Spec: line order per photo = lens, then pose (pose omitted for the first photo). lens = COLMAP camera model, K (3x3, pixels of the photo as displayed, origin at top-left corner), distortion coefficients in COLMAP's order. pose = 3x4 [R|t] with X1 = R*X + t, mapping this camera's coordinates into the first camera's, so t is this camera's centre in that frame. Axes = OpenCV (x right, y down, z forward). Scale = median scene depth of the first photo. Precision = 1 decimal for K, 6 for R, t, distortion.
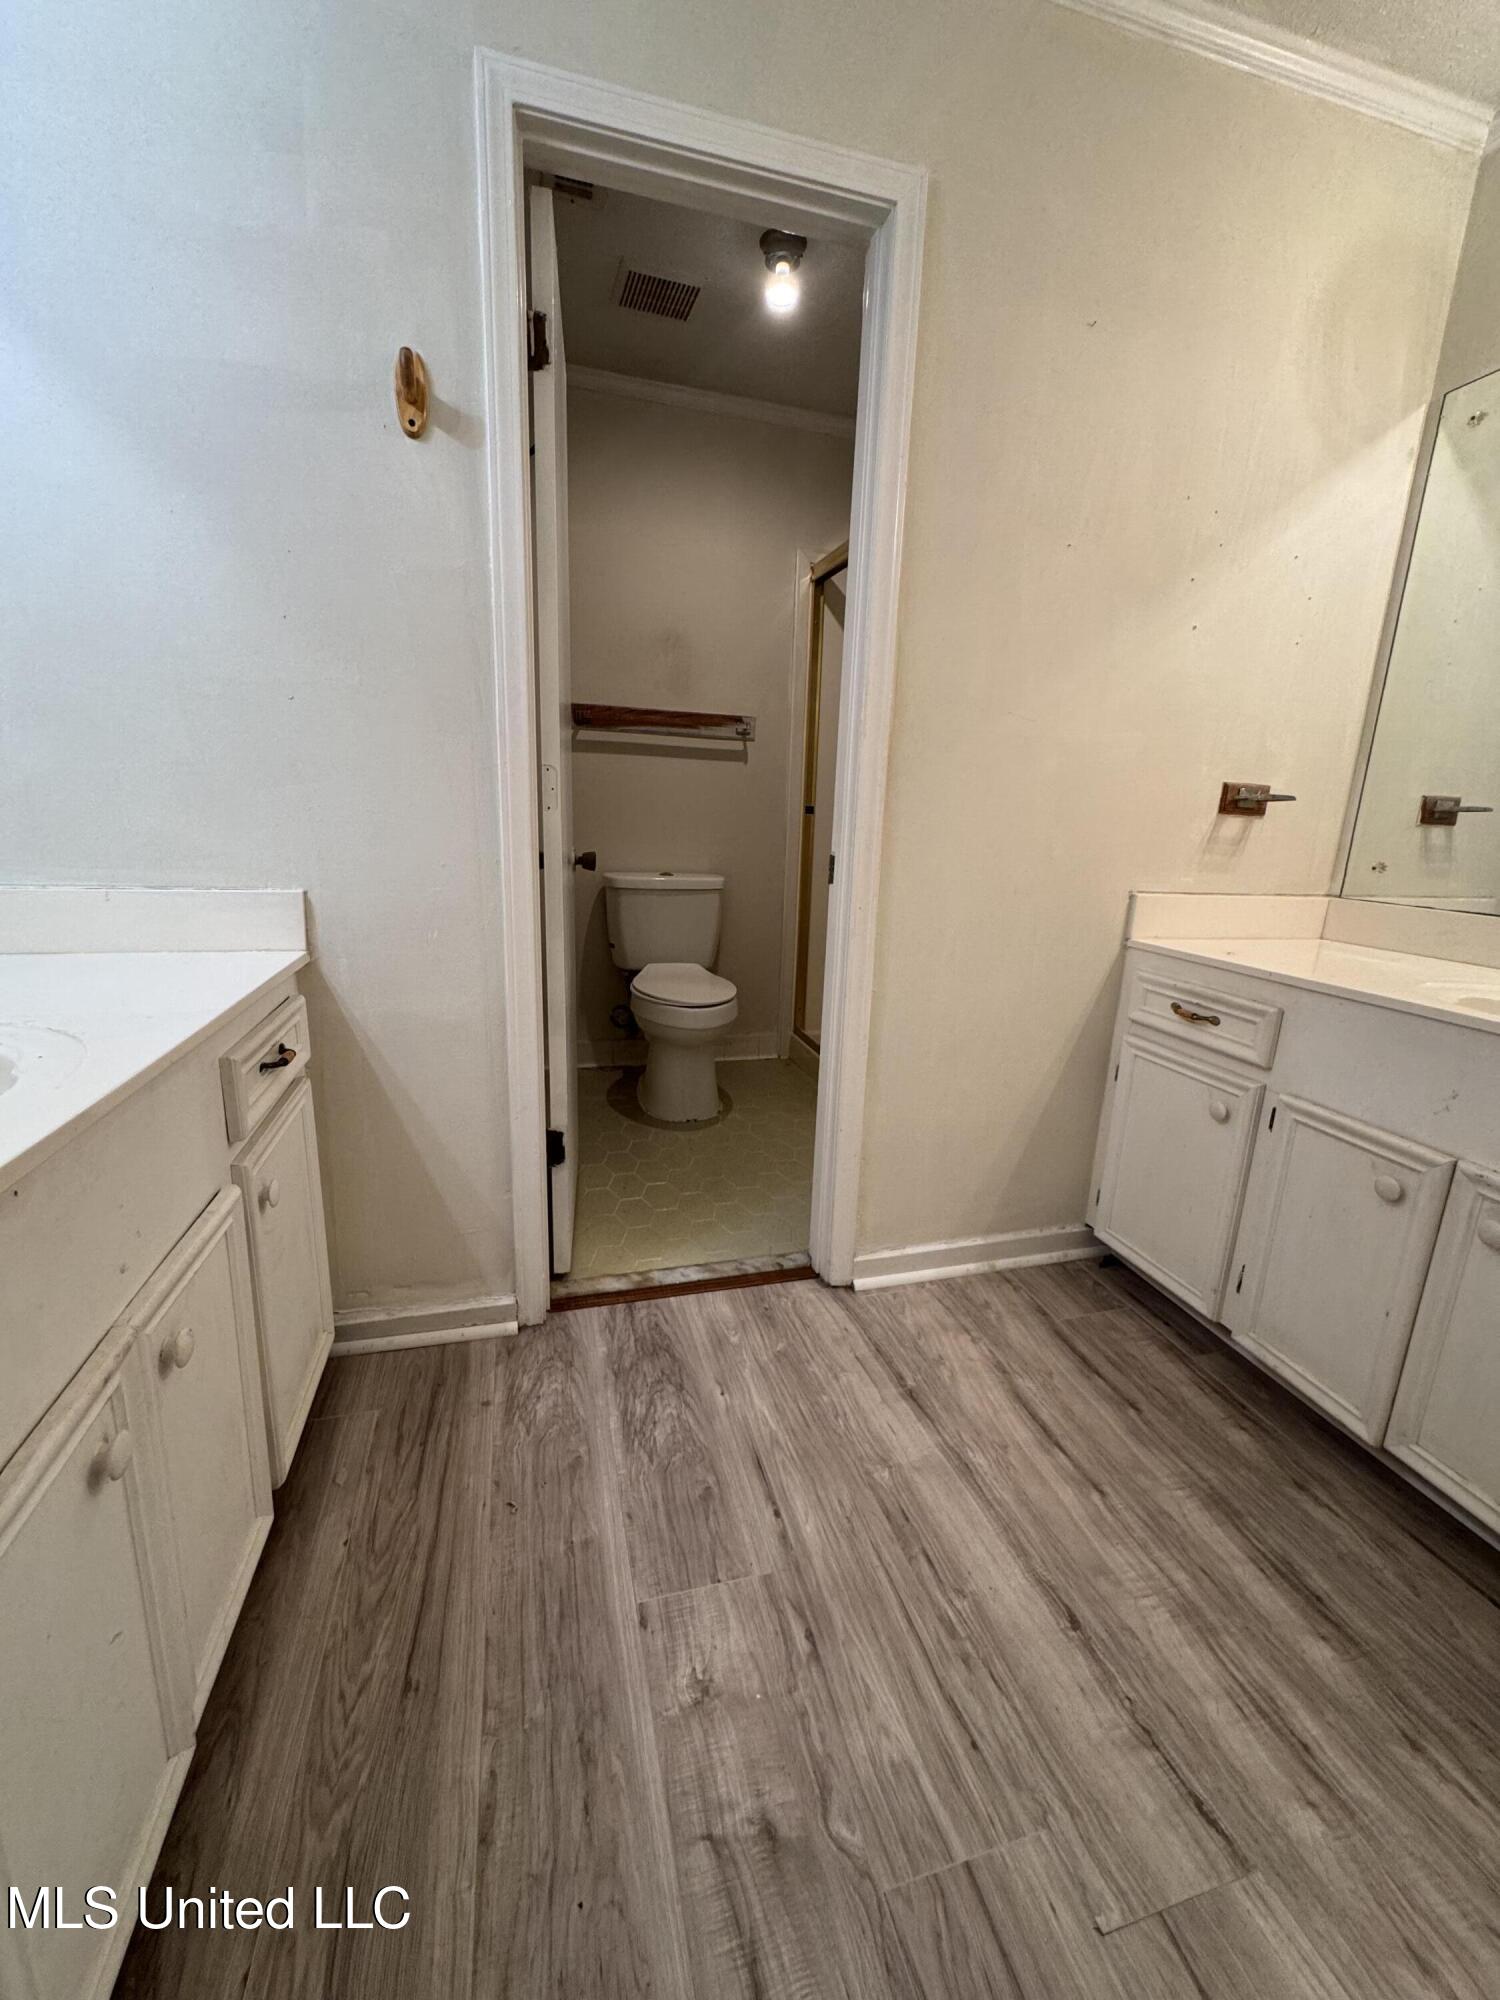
lens RADIAL K [[802.7, 0, 747.0], [0, 802.7, 997.0], [0, 0, 1]] dist [-0.002285, 0.000070]
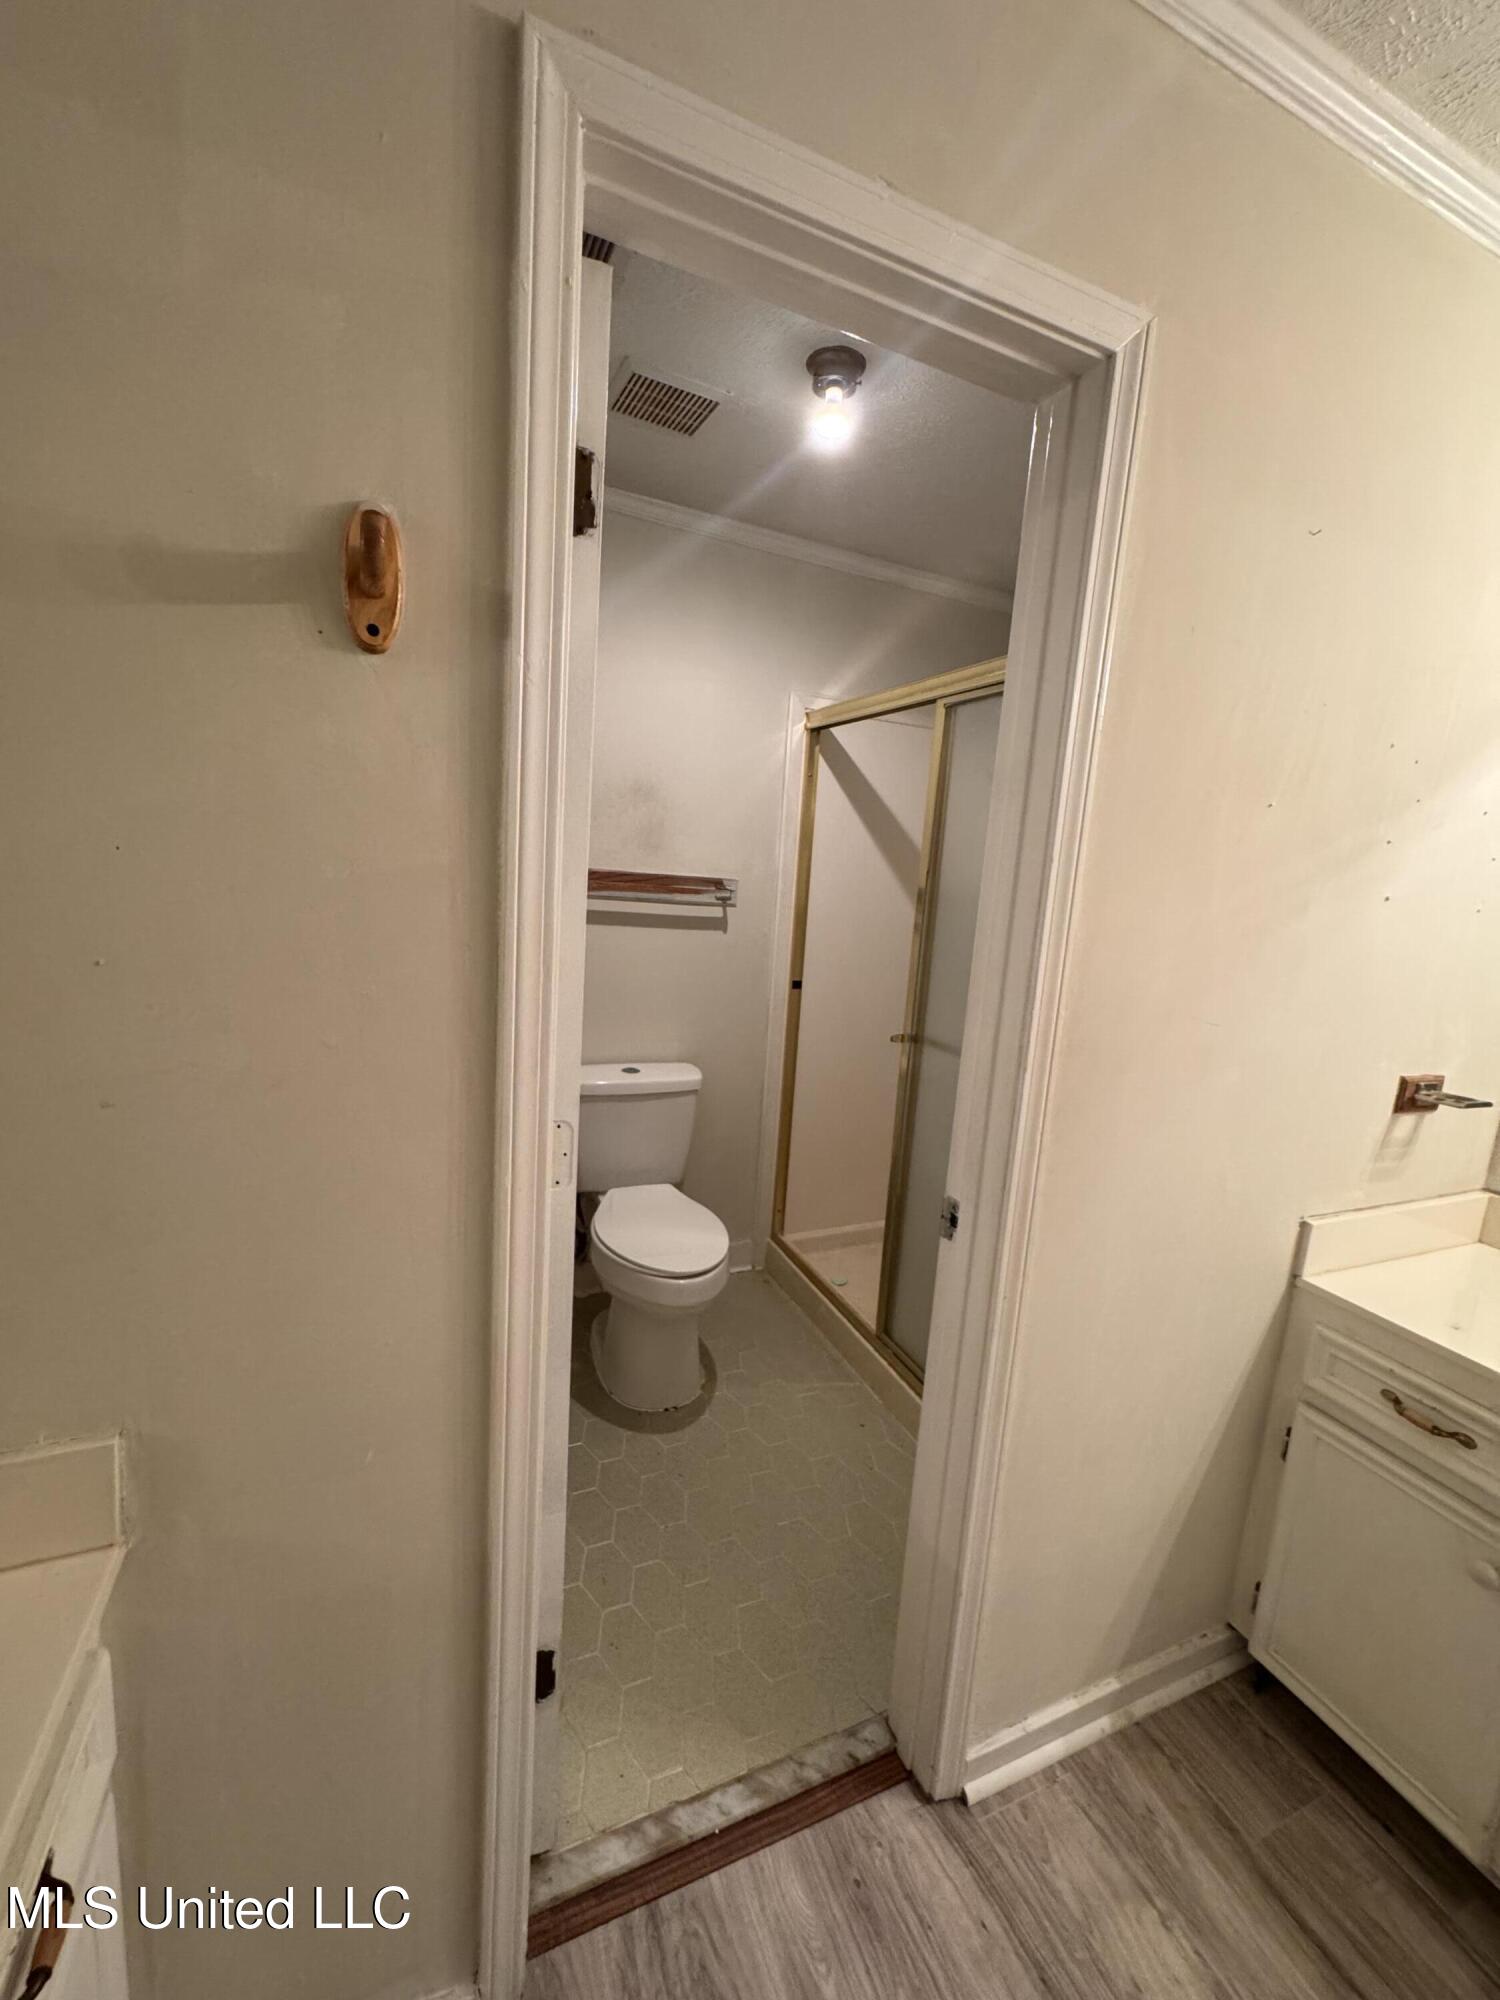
lens RADIAL K [[802.7, 0, 751.3], [0, 802.7, 1000.9], [0, 0, 1]] dist [-0.002285, 0.000070]
pose [[0.990202, 0.012380, 0.139096, -0.155984], [-0.003330, 0.997873, -0.065110, -0.283589], [-0.139606, 0.064009, 0.988136, 0.290793]]
